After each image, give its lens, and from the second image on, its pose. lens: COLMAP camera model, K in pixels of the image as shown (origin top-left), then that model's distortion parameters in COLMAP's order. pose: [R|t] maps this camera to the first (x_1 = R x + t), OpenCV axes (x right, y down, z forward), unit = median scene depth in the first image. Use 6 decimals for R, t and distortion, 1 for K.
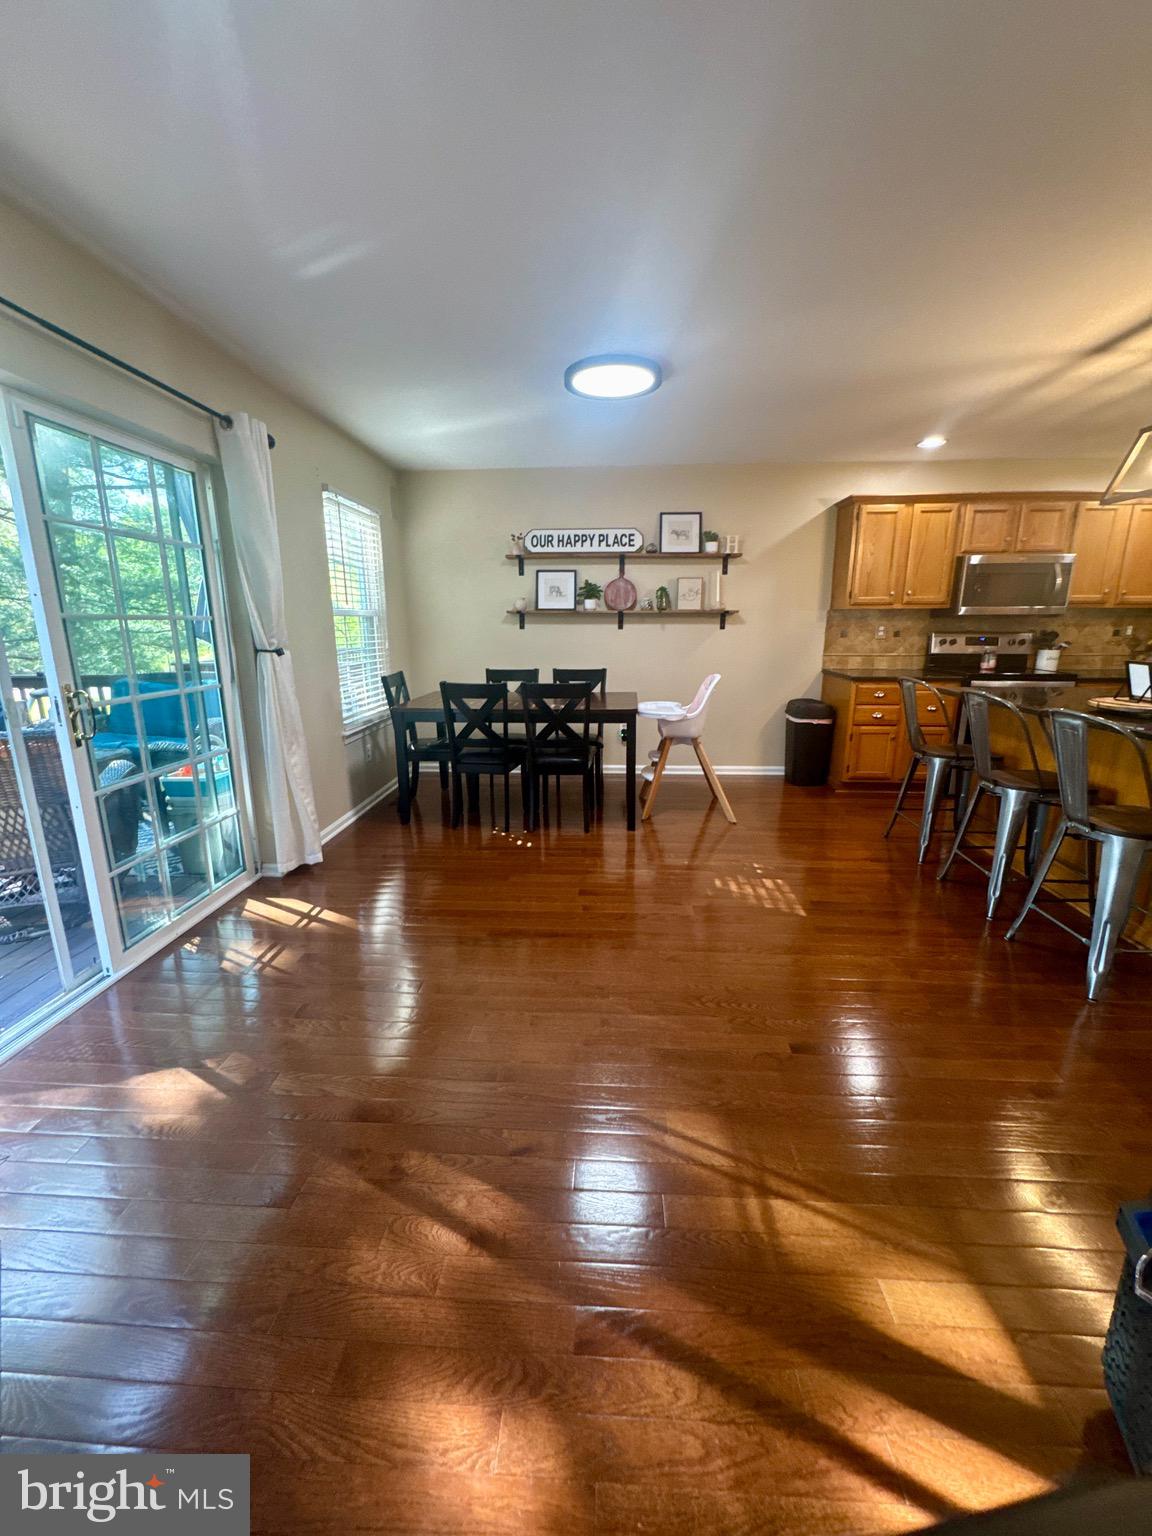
lens RADIAL K [[612.7, 0, 577.4], [0, 612.7, 765.9], [0, 0, 1]] dist [-0.003451, -0.000111]
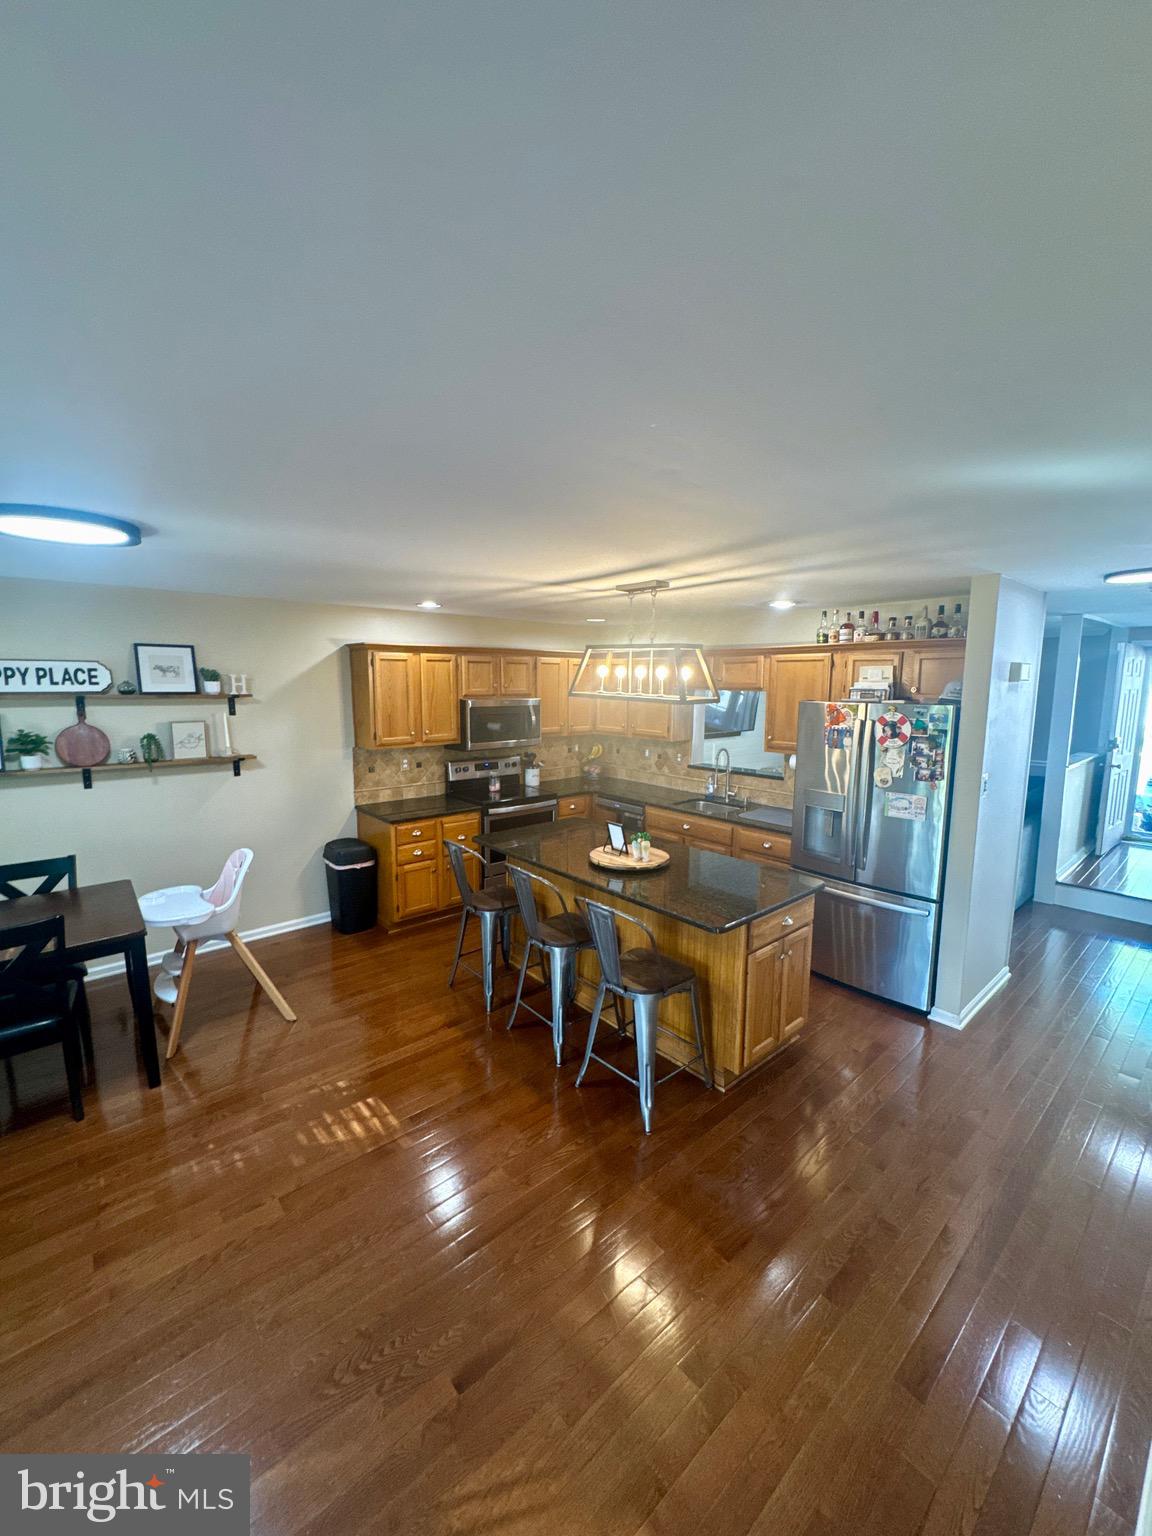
lens RADIAL K [[612.7, 0, 577.4], [0, 612.7, 765.9], [0, 0, 1]] dist [-0.003451, -0.000111]
pose [[0.710639, -0.090110, 0.697762, -0.025308], [0.152365, 0.987939, -0.027593, -0.149768], [-0.686860, 0.125923, 0.715798, 0.053471]]
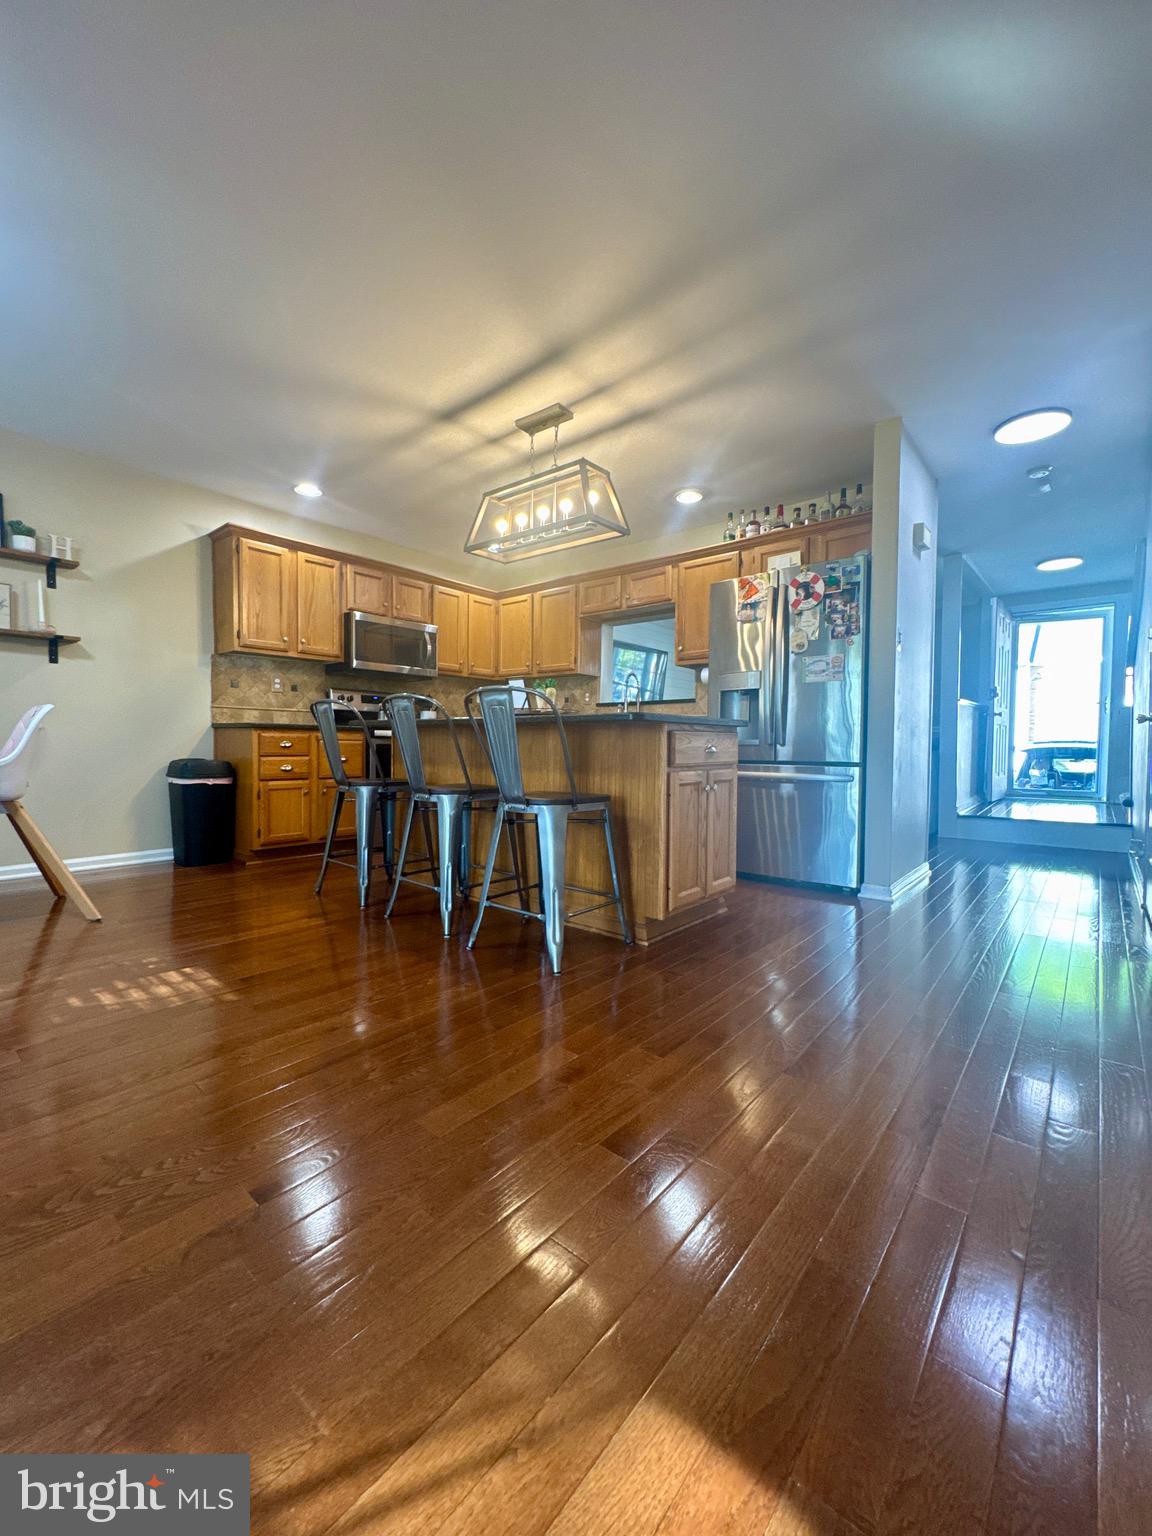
lens RADIAL K [[612.7, 0, 577.4], [0, 612.7, 765.9], [0, 0, 1]] dist [-0.003451, -0.000111]
pose [[0.598175, -0.020023, 0.801115, 0.033371], [0.170651, 0.979941, -0.102929, 0.072797], [-0.782984, 0.198281, 0.589593, 0.144930]]
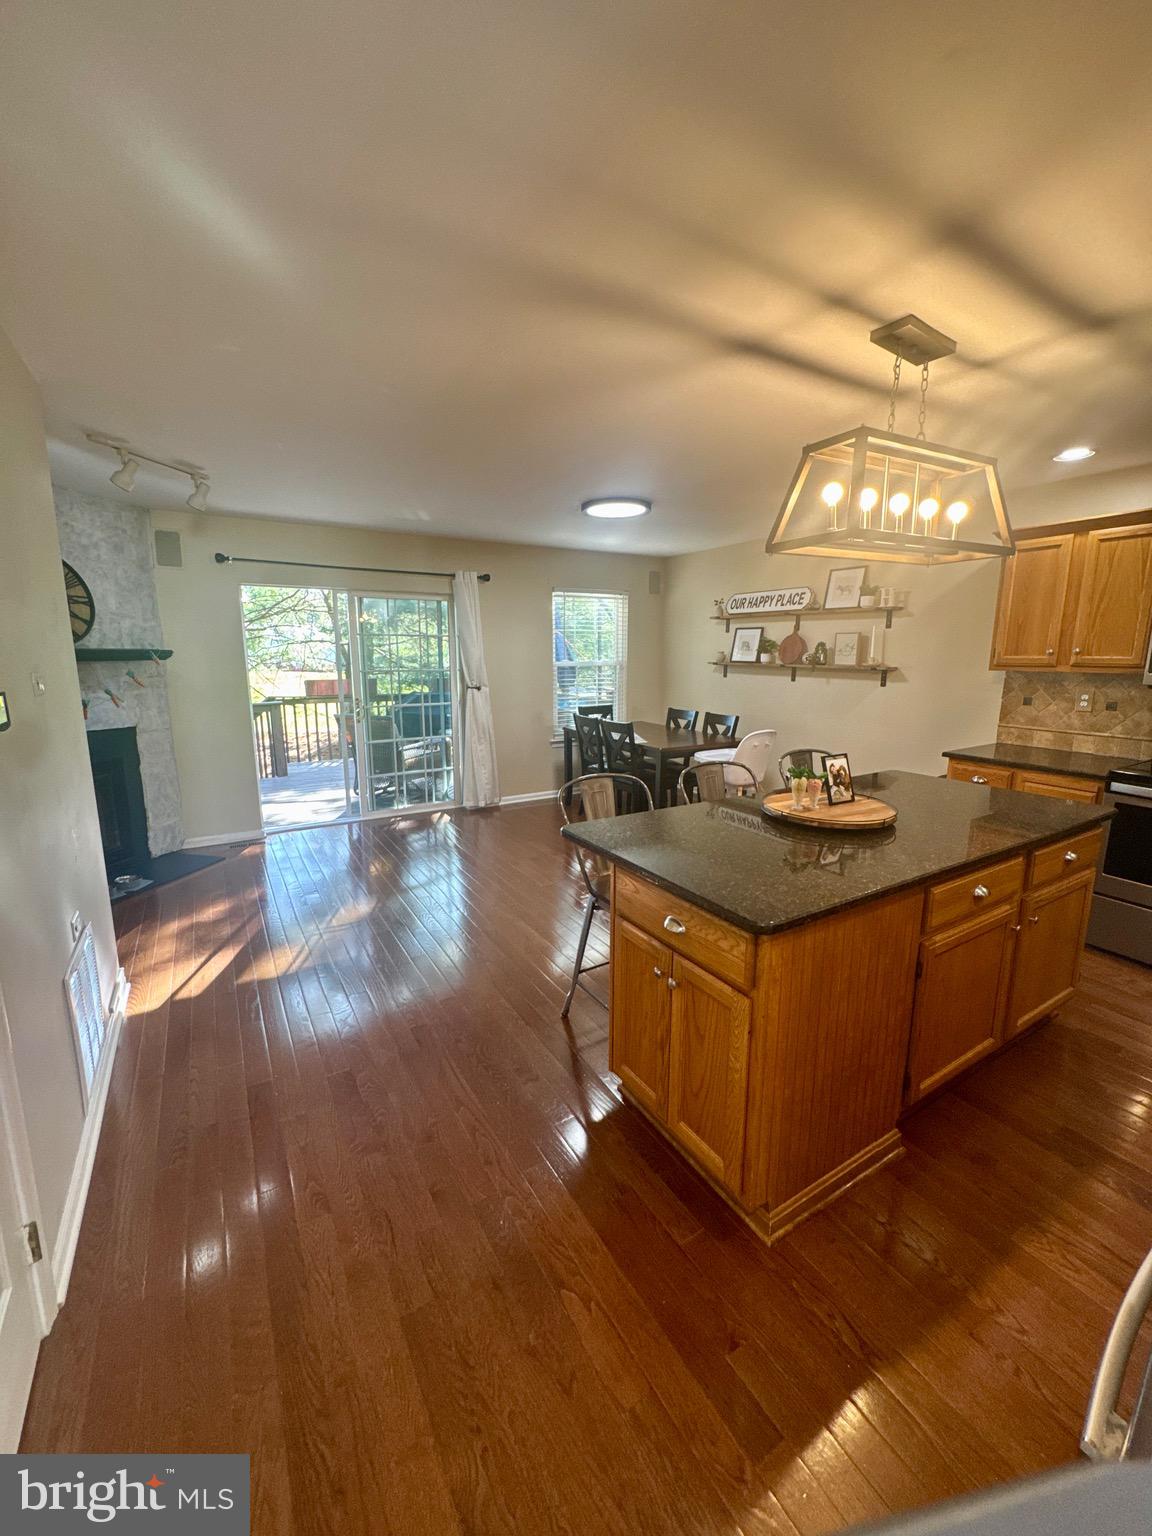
lens RADIAL K [[612.7, 0, 577.4], [0, 612.7, 765.9], [0, 0, 1]] dist [-0.003451, -0.000111]
pose [[0.571656, 0.157288, -0.805276, 0.783786], [-0.190261, 0.980114, 0.056374, -0.074815], [0.798129, 0.120986, 0.590214, 0.109109]]
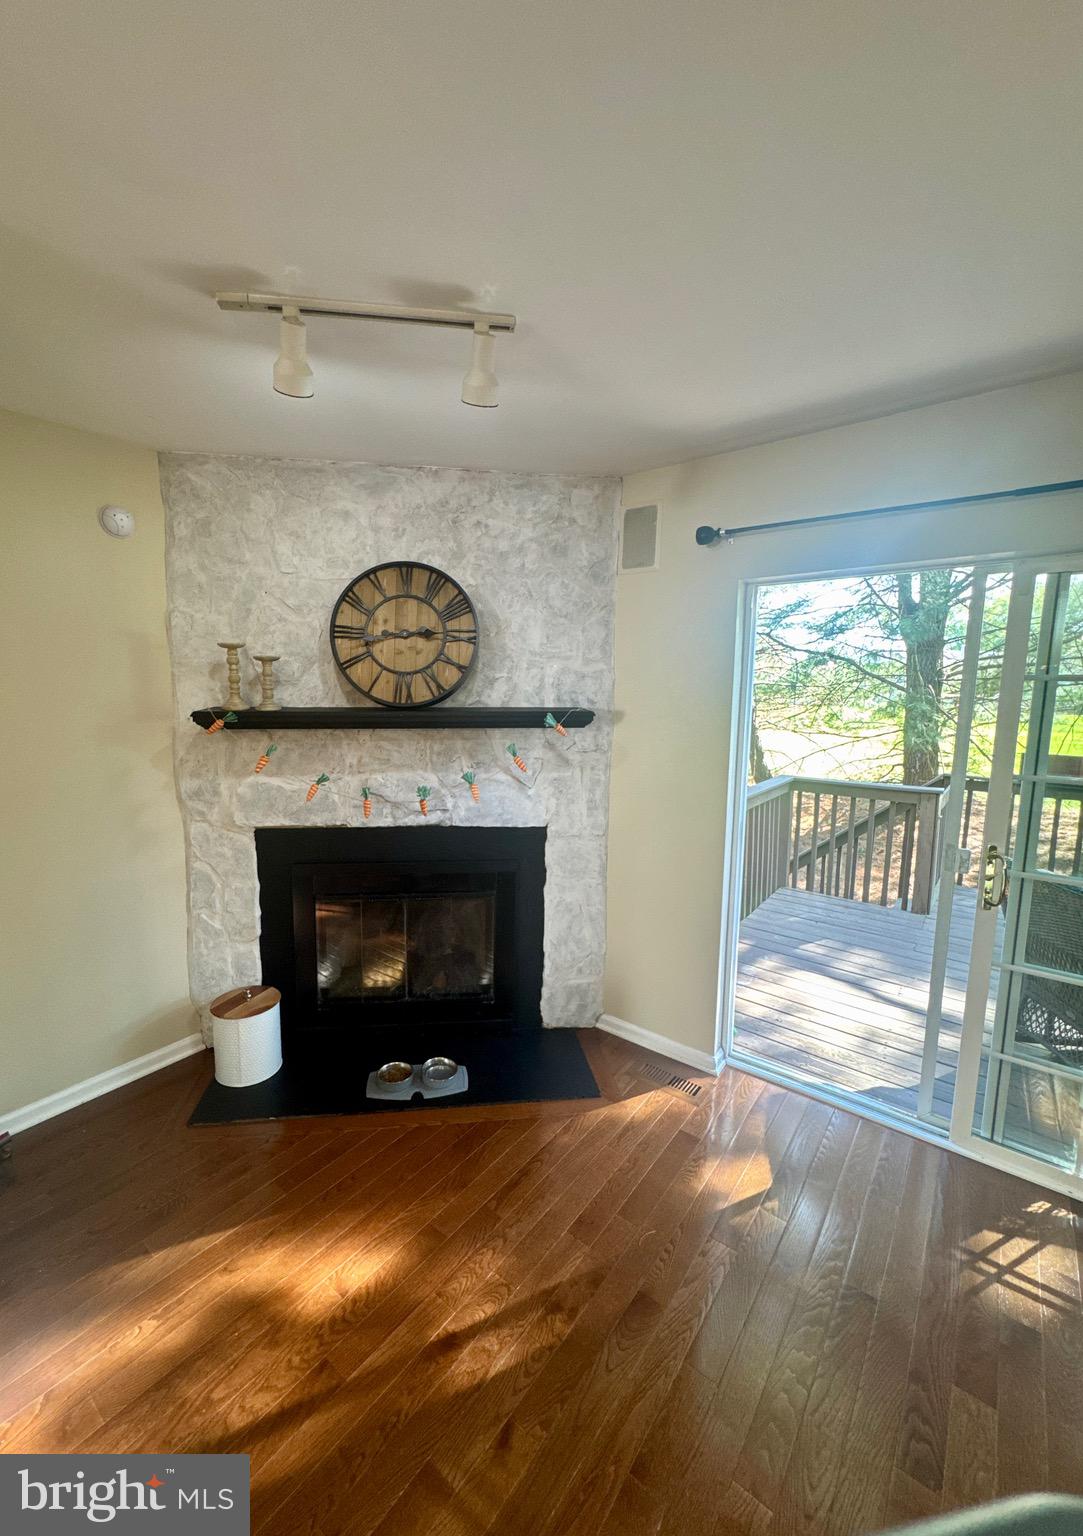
lens RADIAL K [[612.2, 0, 510.1], [0, 612.2, 767.8], [0, 0, 1]] dist [0.000758, -0.000006]
pose [[-0.581058, 0.106259, -0.806895, 0.159759], [-0.188241, 0.947009, 0.260266, -0.153741], [0.791793, 0.303121, -0.530265, 0.376152]]
